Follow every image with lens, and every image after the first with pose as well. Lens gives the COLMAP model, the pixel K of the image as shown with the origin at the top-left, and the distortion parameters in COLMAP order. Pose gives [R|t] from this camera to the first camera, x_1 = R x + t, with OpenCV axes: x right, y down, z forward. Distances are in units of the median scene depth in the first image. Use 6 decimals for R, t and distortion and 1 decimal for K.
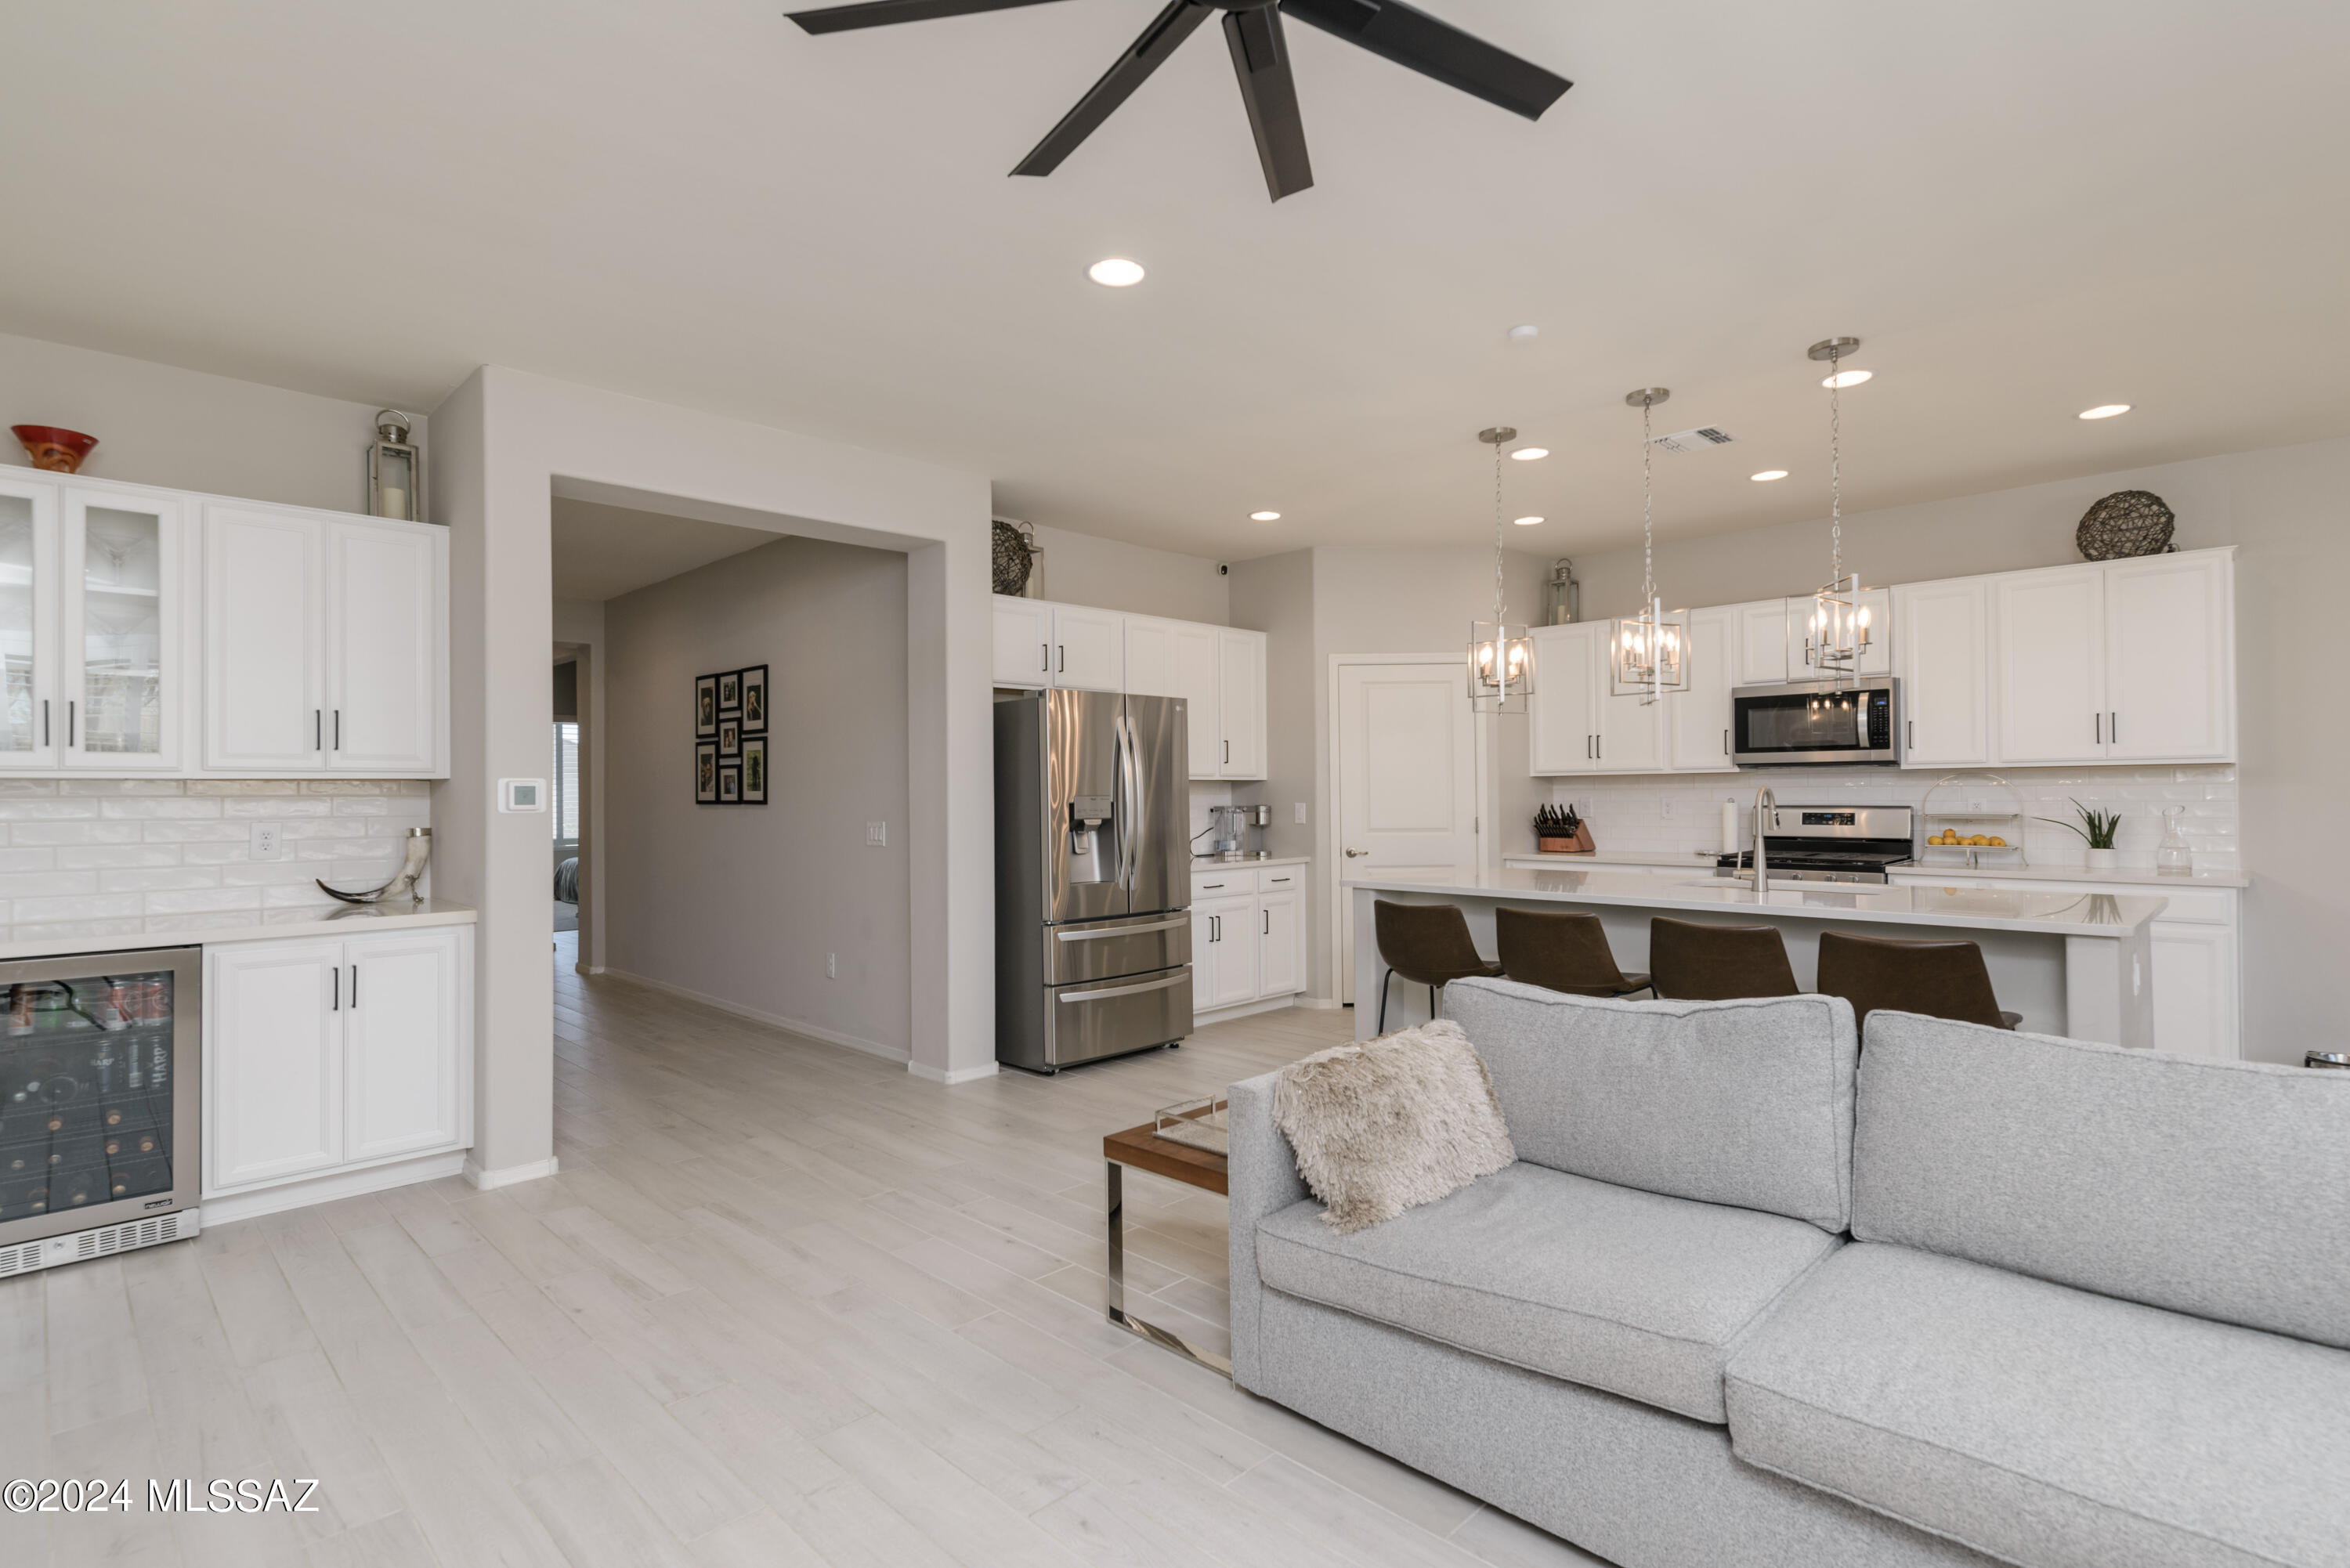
lens RADIAL K [[1134.4, 0, 1178.4], [0, 1134.4, 784.6], [0, 0, 1]] dist [-0.002690, 0.001698]
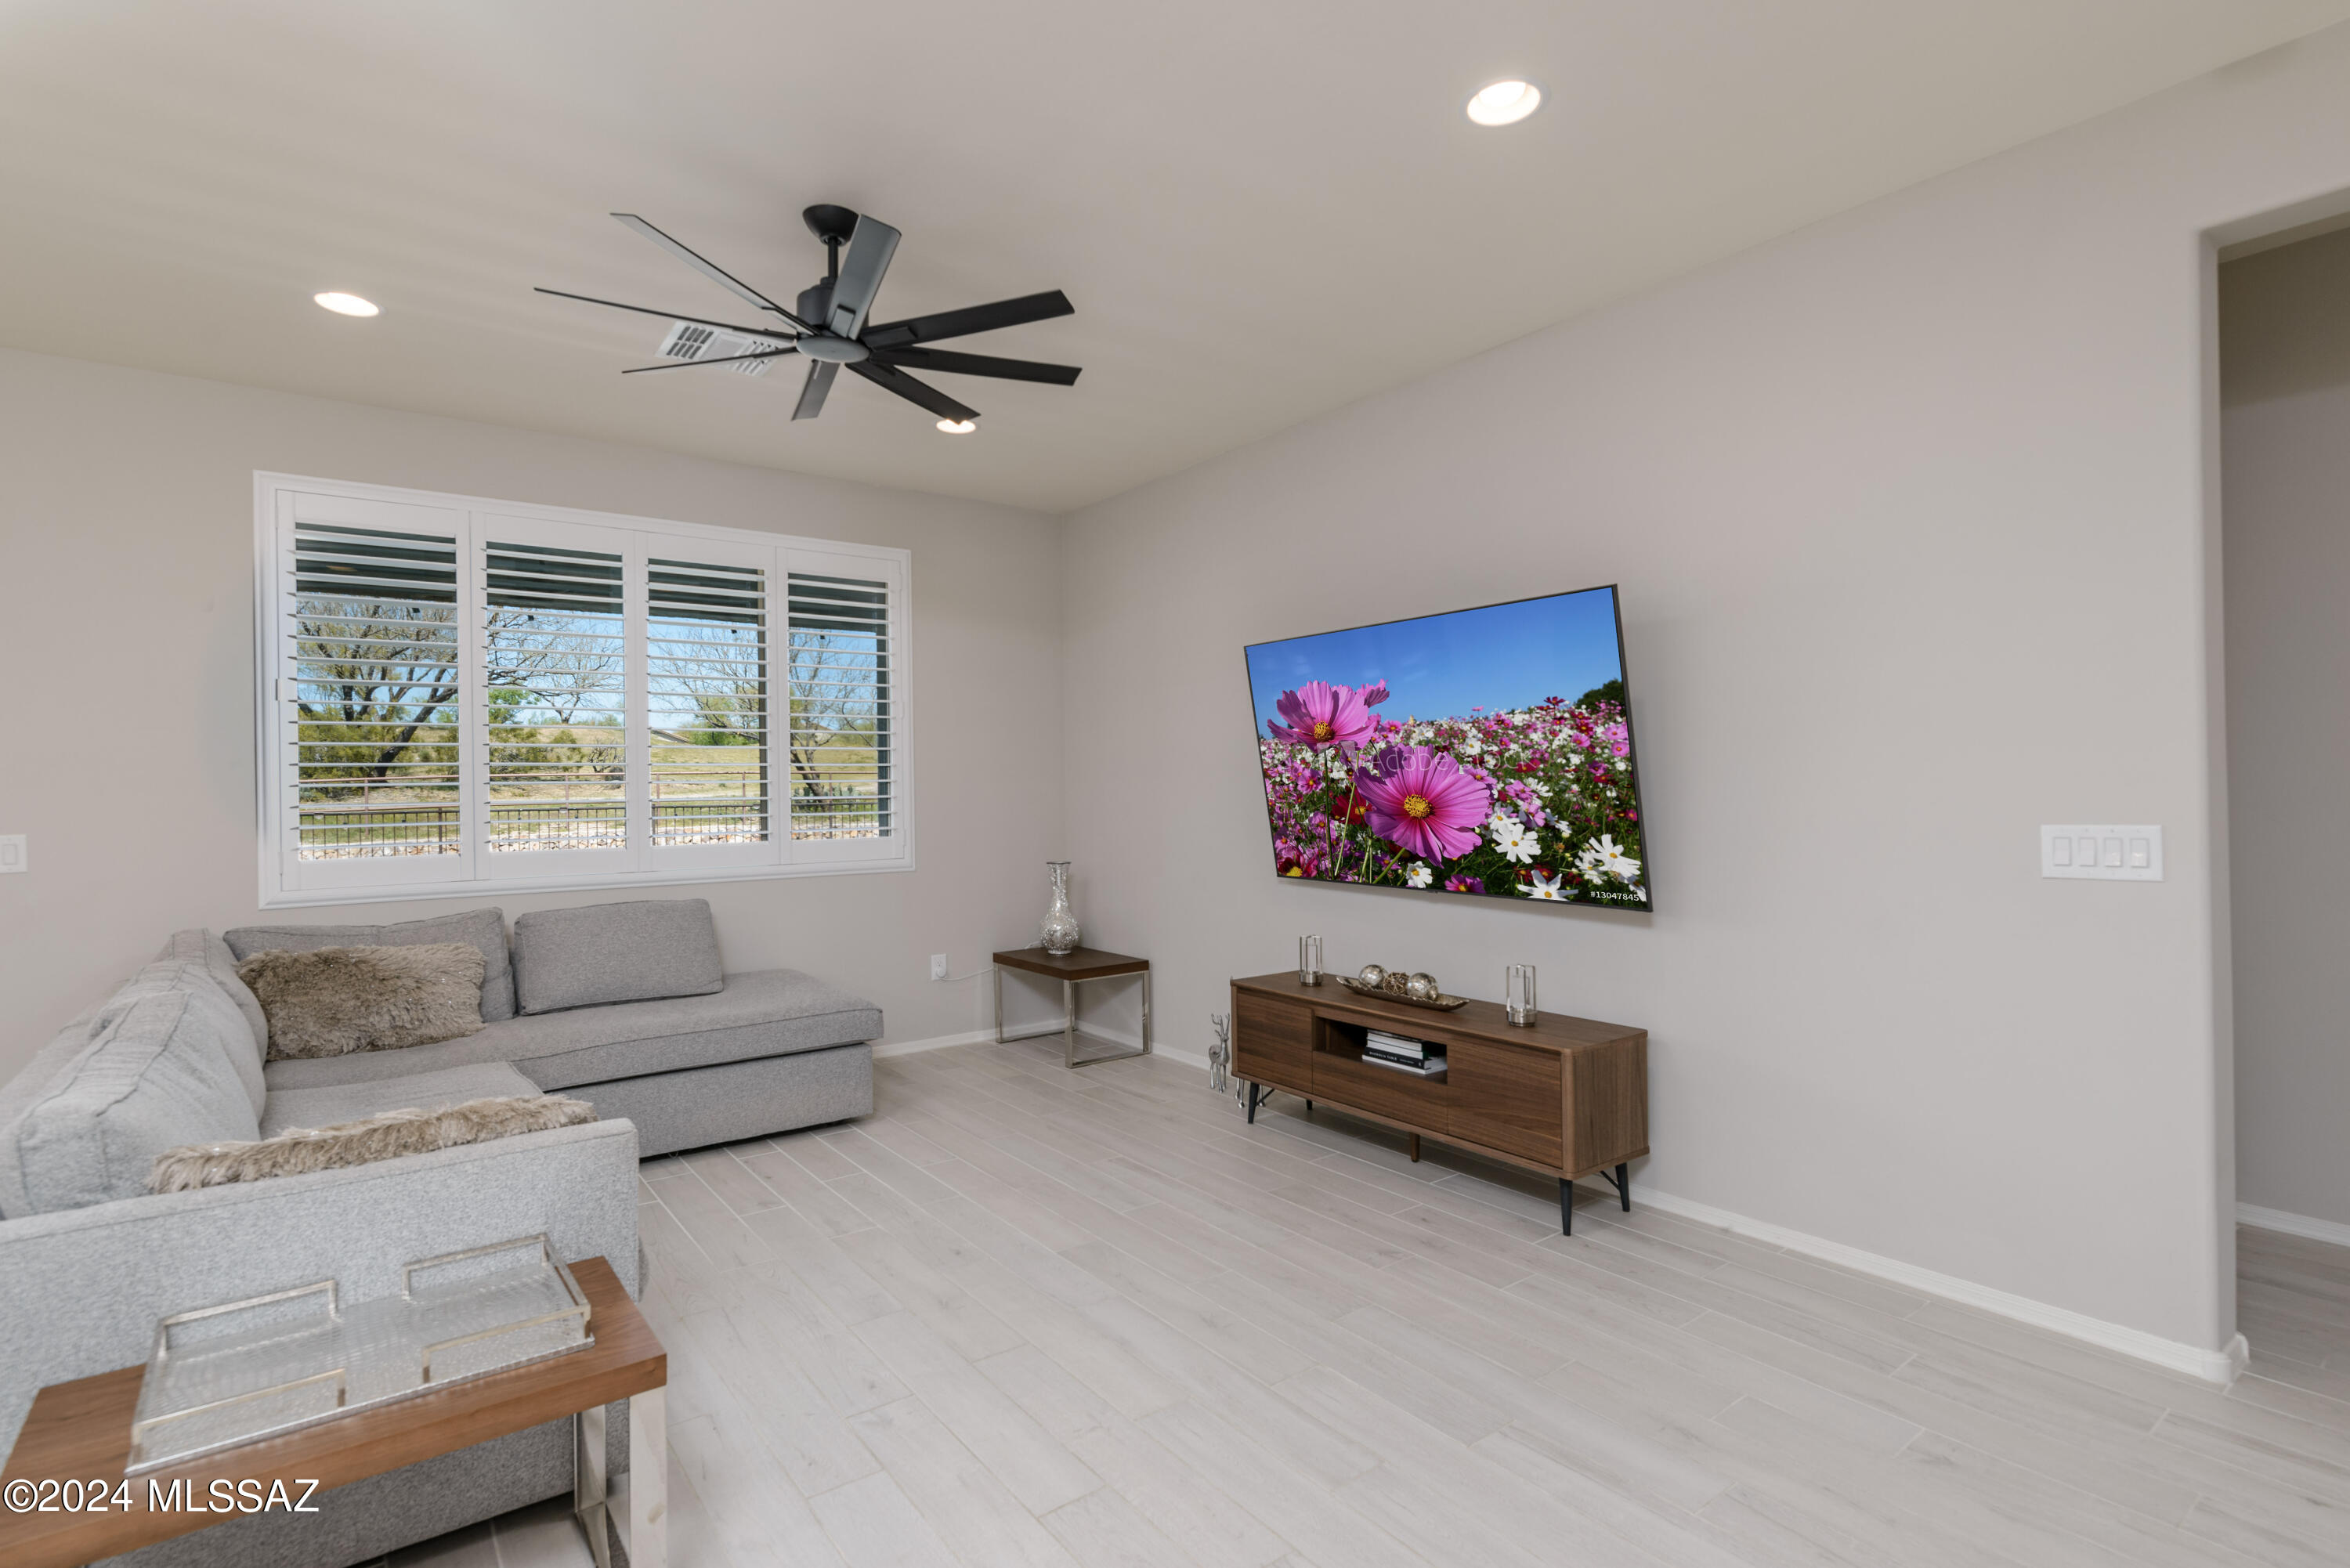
lens RADIAL K [[1134.4, 0, 1183.4], [0, 1134.4, 780.7], [0, 0, 1]] dist [-0.002690, 0.001698]
pose [[-0.991700, 0.022794, 0.126534, -0.208242], [0.020761, 0.999634, -0.017366, 0.010638], [-0.126883, -0.014595, -0.991810, 0.774507]]
